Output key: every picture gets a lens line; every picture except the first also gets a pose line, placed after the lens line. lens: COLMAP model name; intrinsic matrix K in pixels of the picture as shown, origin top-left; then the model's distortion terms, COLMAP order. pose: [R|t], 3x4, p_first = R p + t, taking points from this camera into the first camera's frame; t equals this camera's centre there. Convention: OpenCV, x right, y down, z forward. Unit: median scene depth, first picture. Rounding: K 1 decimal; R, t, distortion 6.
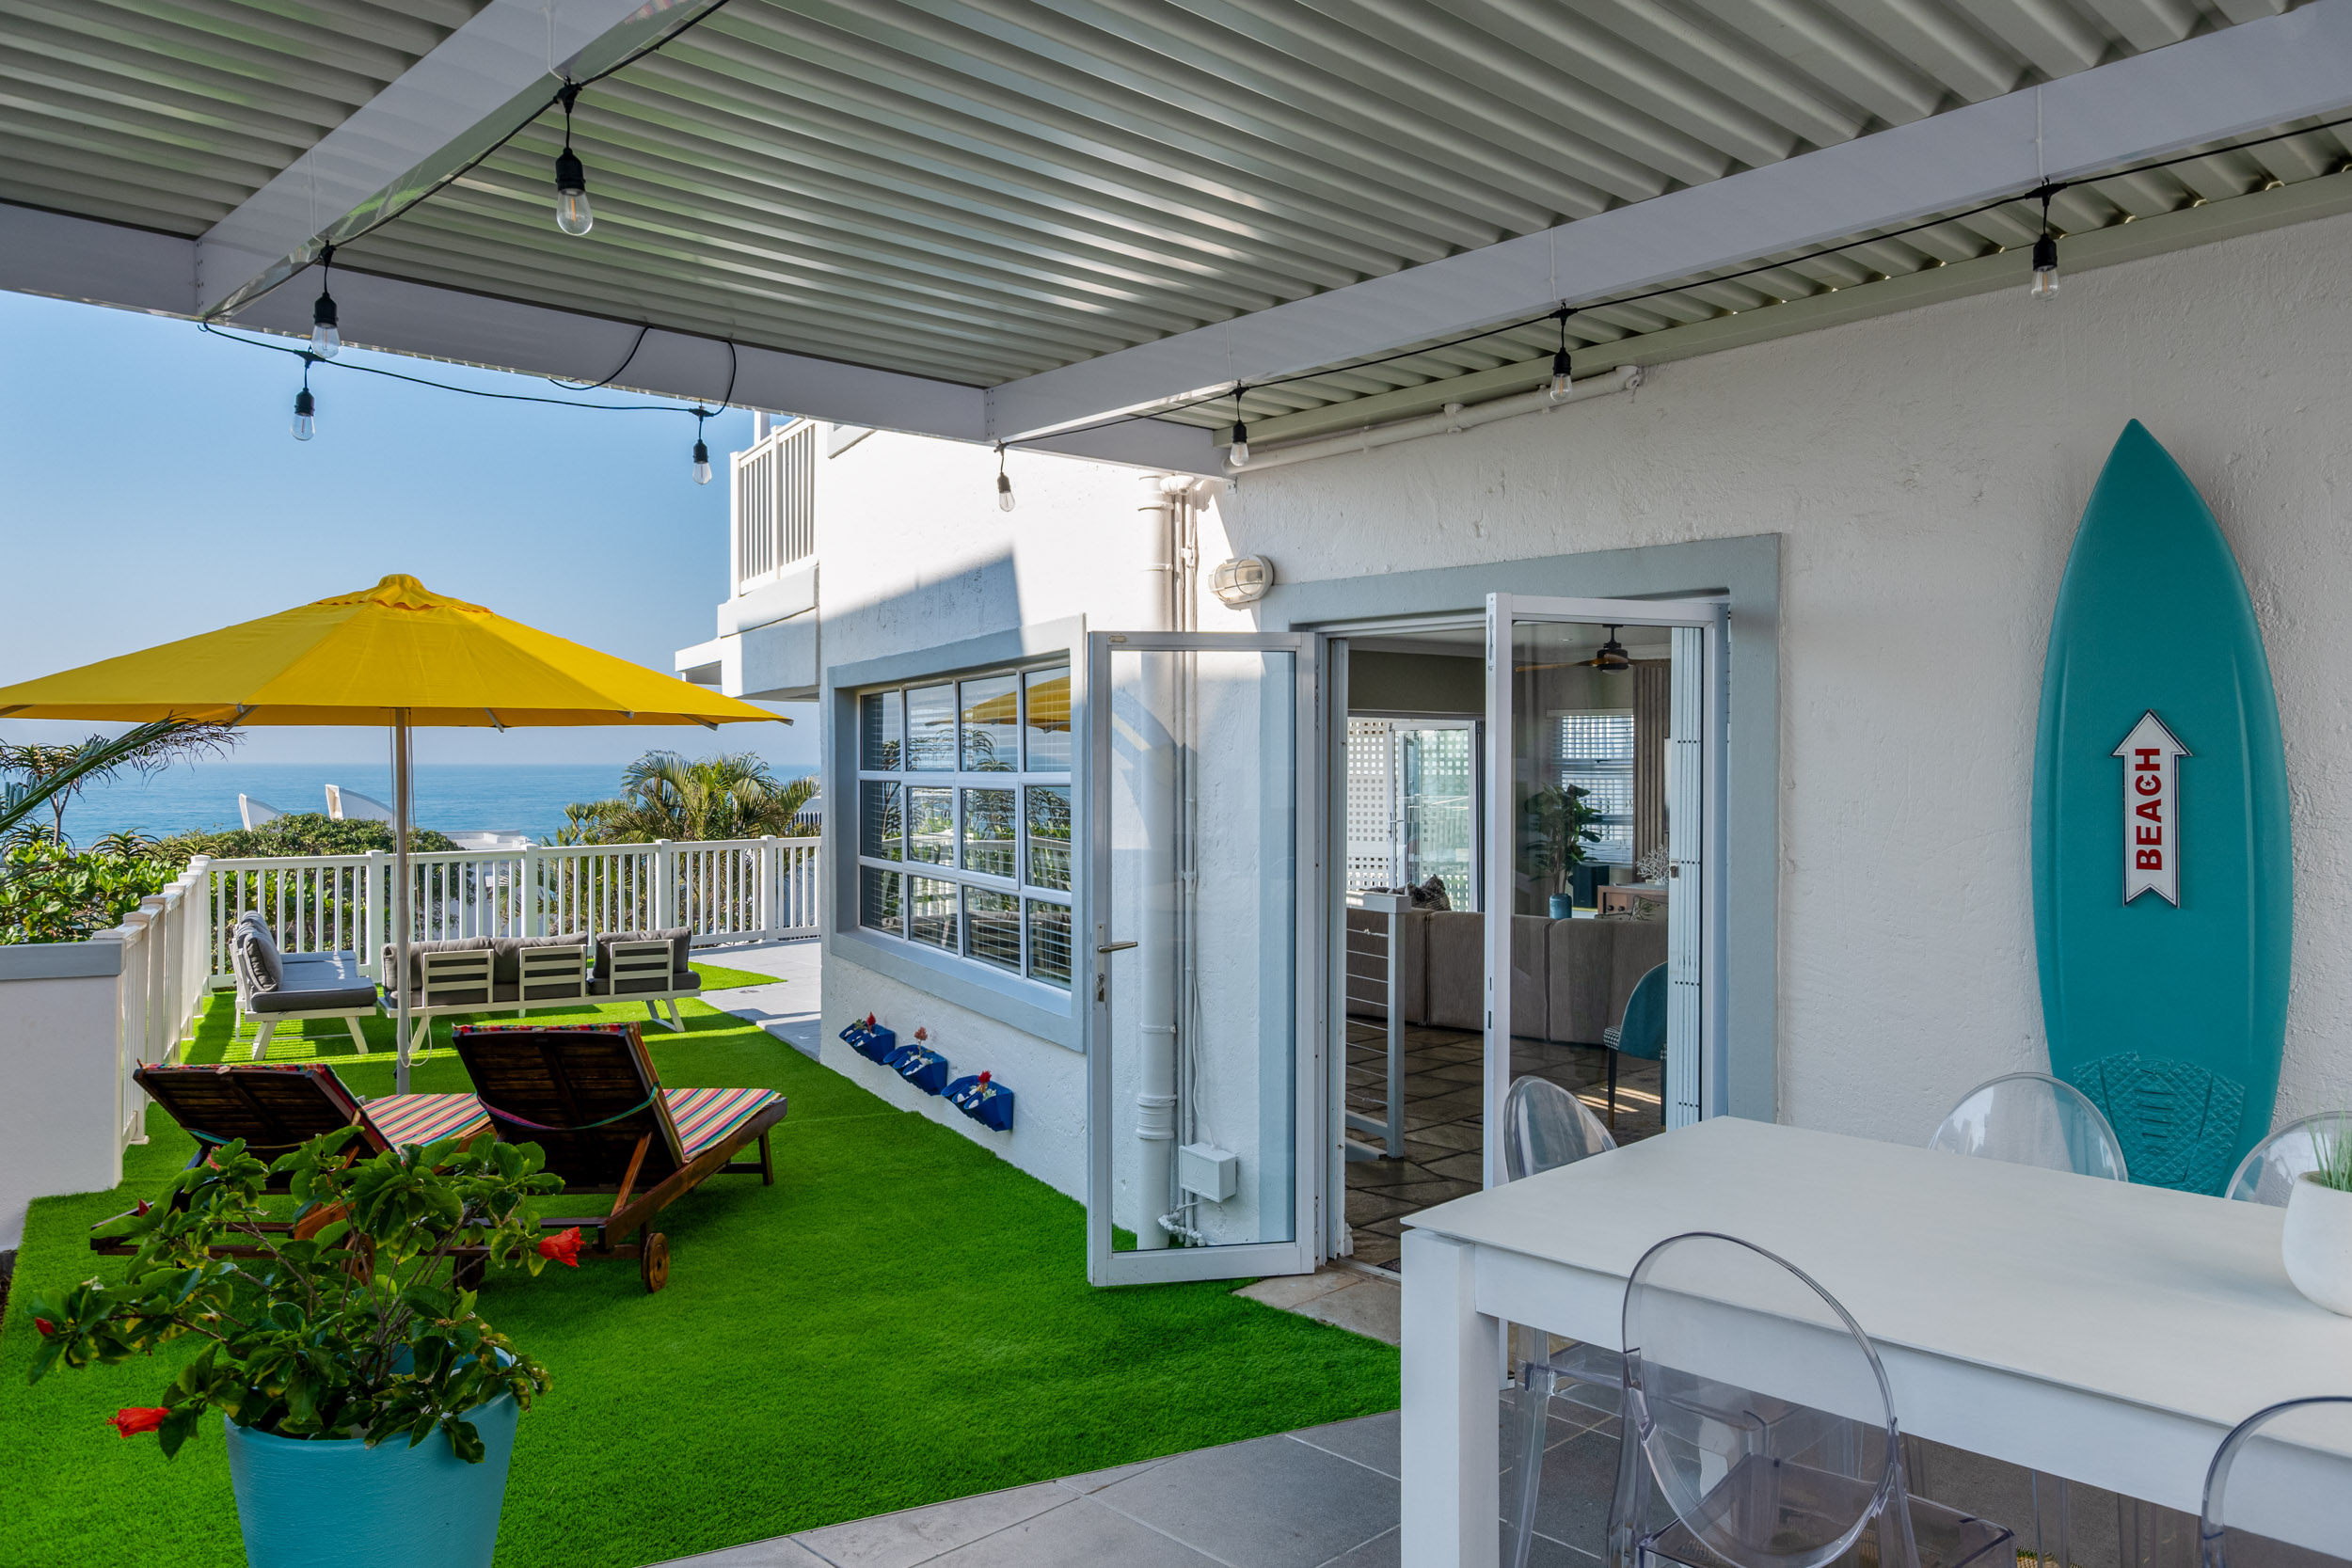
lens RADIAL K [[1639.6, 0, 1175.4], [0, 1639.6, 771.2], [0, 0, 1]] dist [-0.001356, 0.000950]
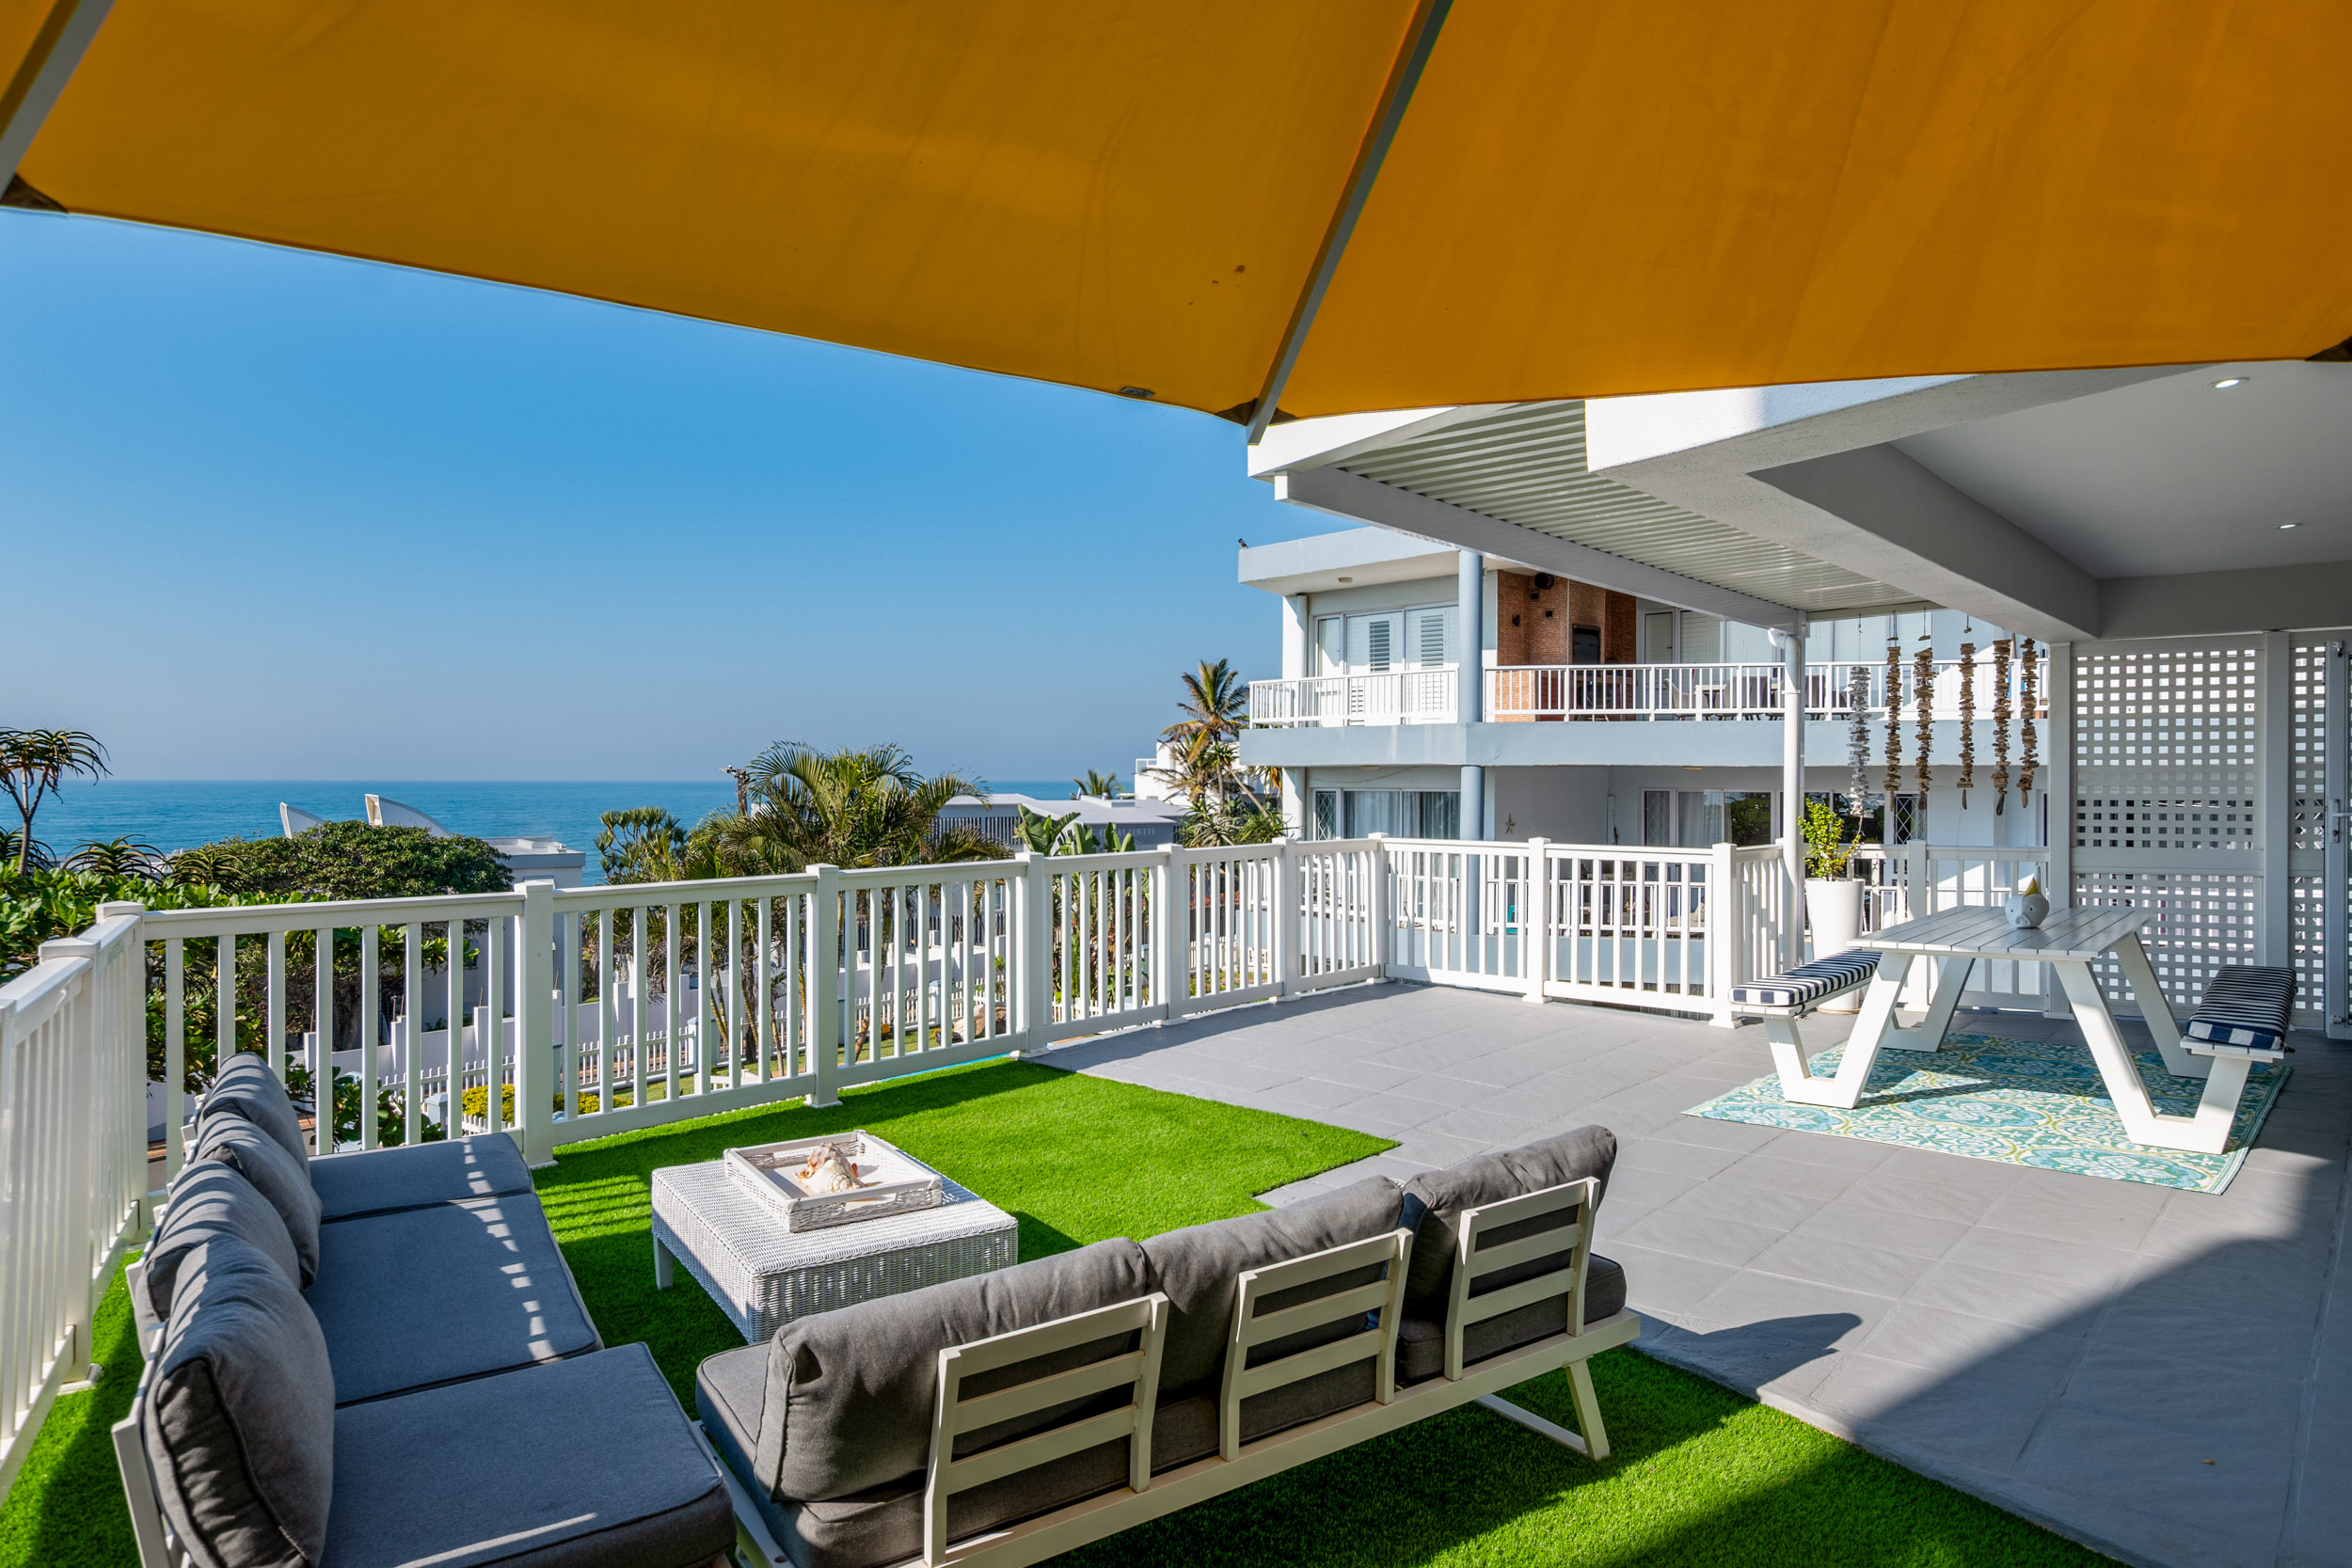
lens RADIAL K [[1344.6, 0, 1189.4], [0, 1344.6, 789.0], [0, 0, 1]] dist [0.003285, 0.000850]
pose [[0.997342, -0.002233, 0.072830, -0.303511], [0.002018, 0.999993, 0.003019, 0.019690], [-0.072837, -0.002864, 0.997340, 0.556985]]
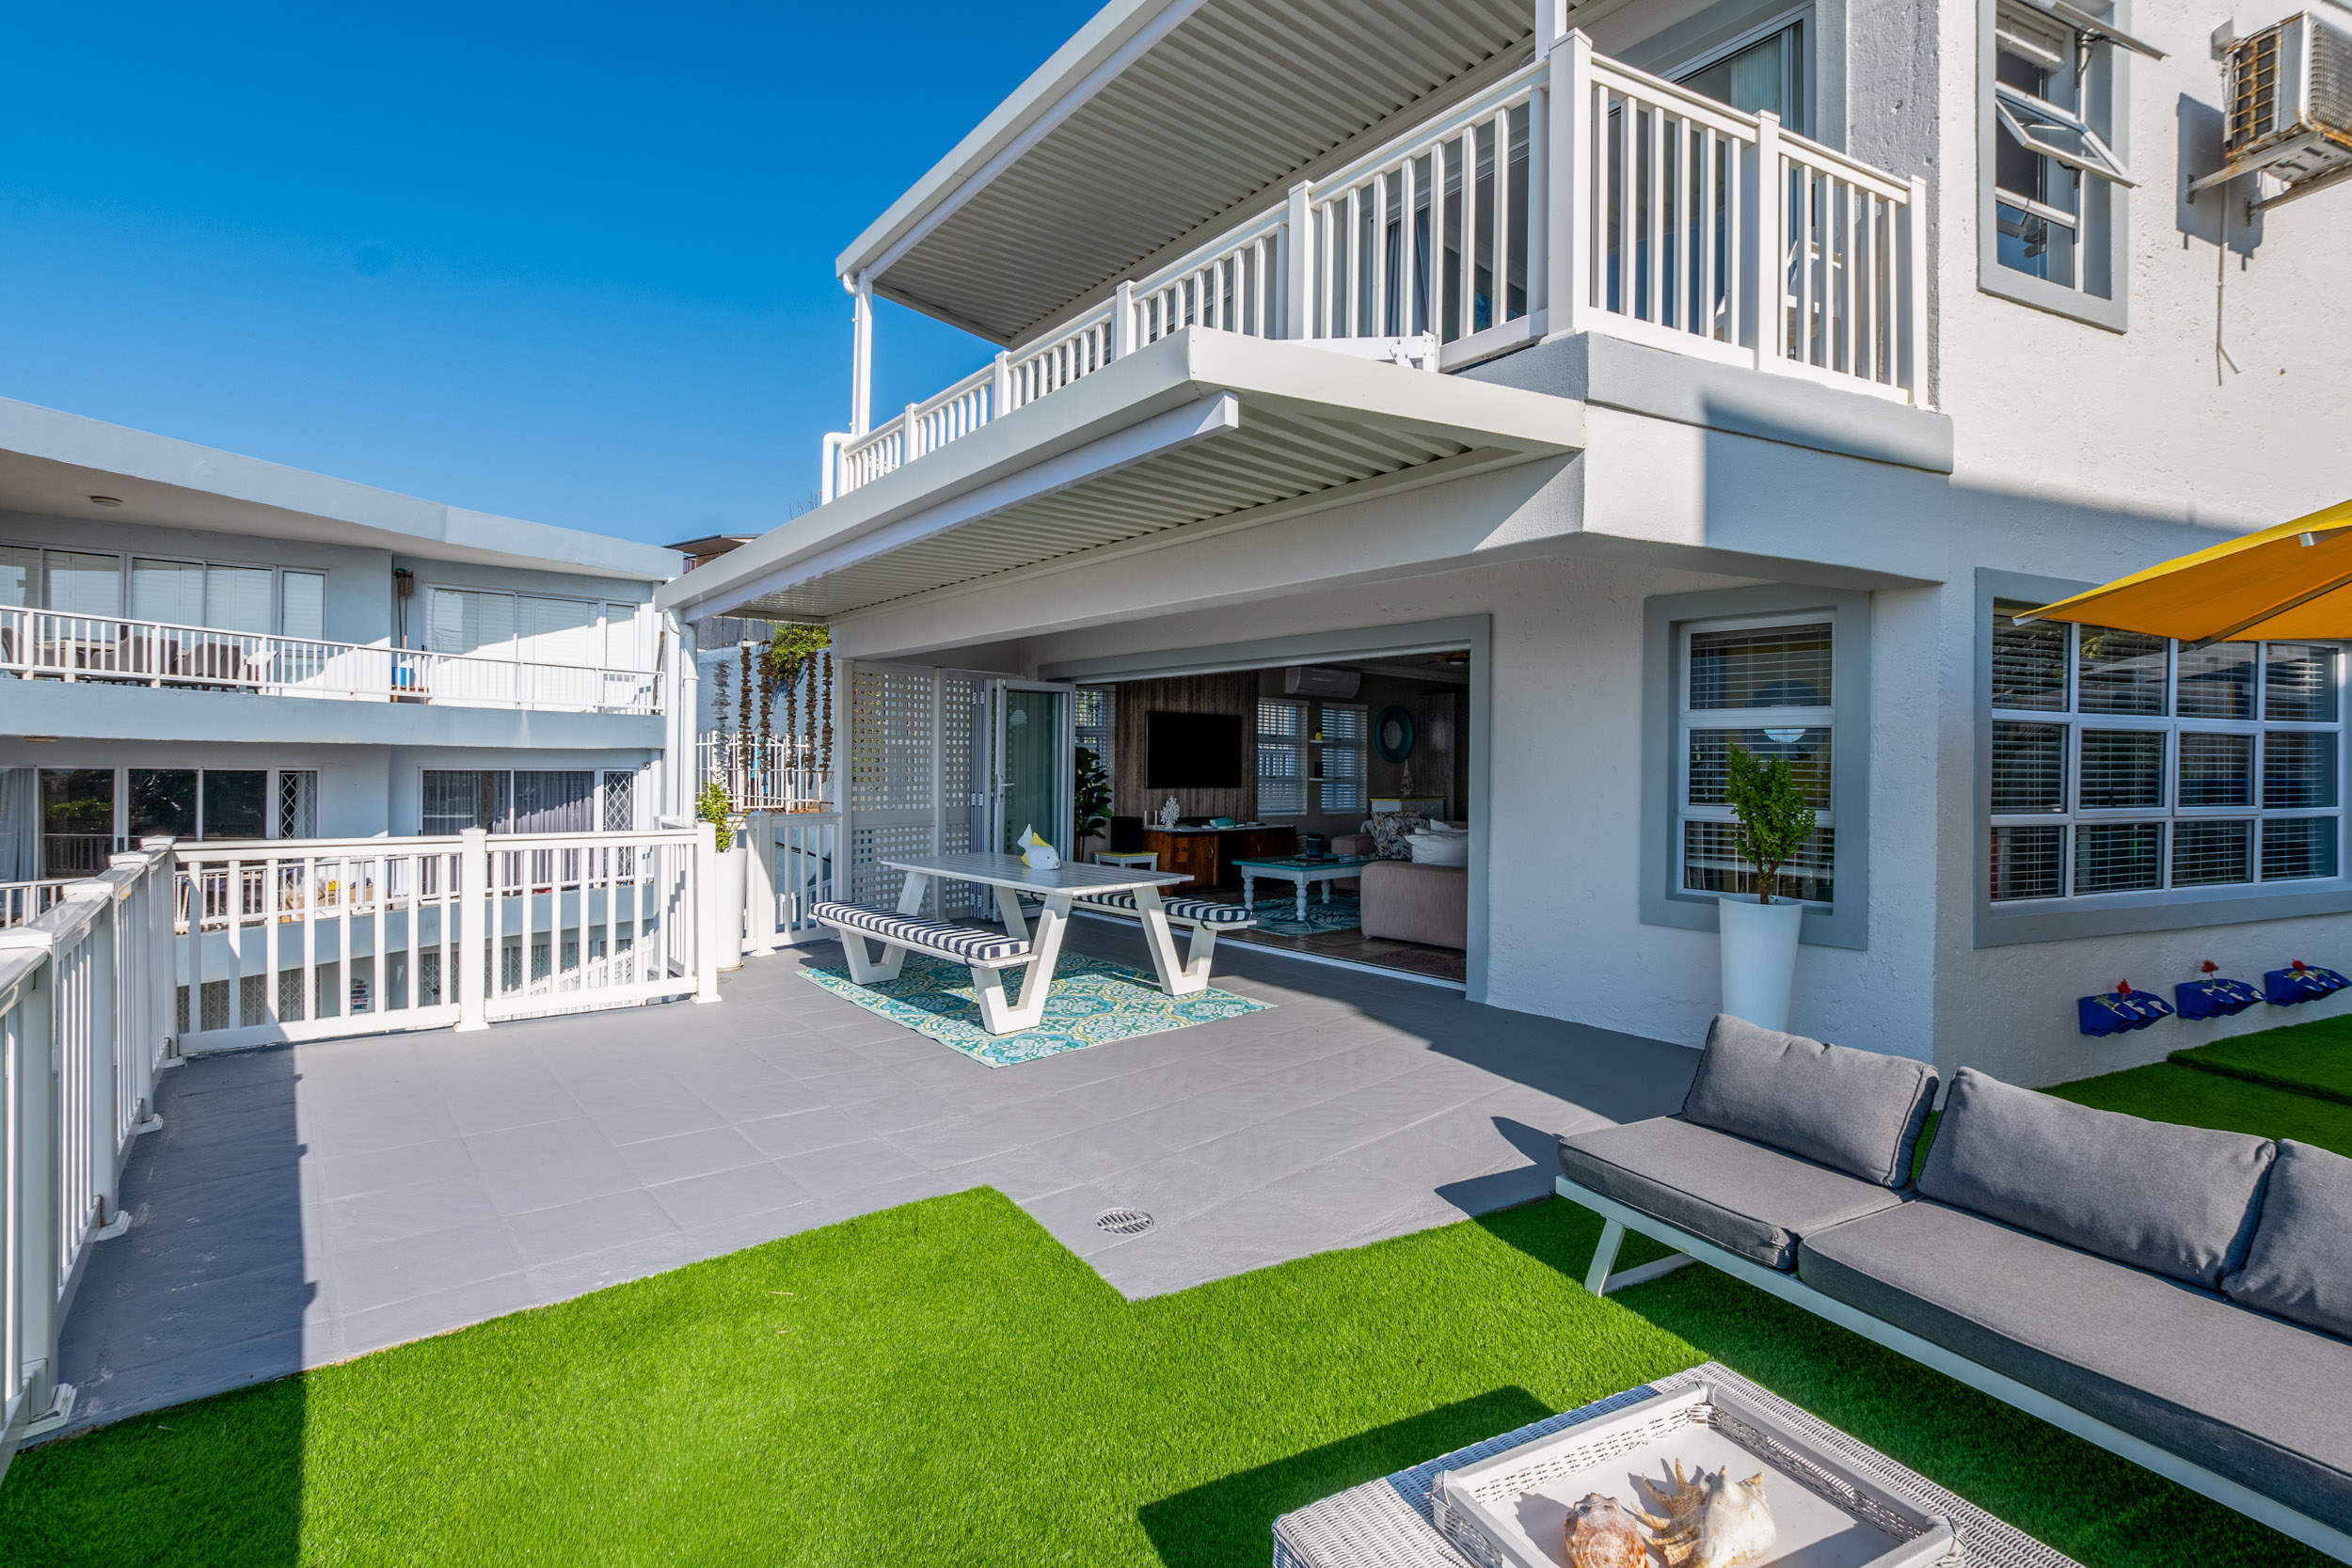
lens RADIAL K [[1064.8, 0, 1125.7], [0, 1064.8, 769.7], [0, 0, 1]] dist [-0.019582, 0.004192]
pose [[0.090238, -0.003203, 0.995915, -0.452185], [0.000438, 0.999995, 0.003176, 0.020995], [-0.995920, 0.000150, 0.090239, 0.845714]]
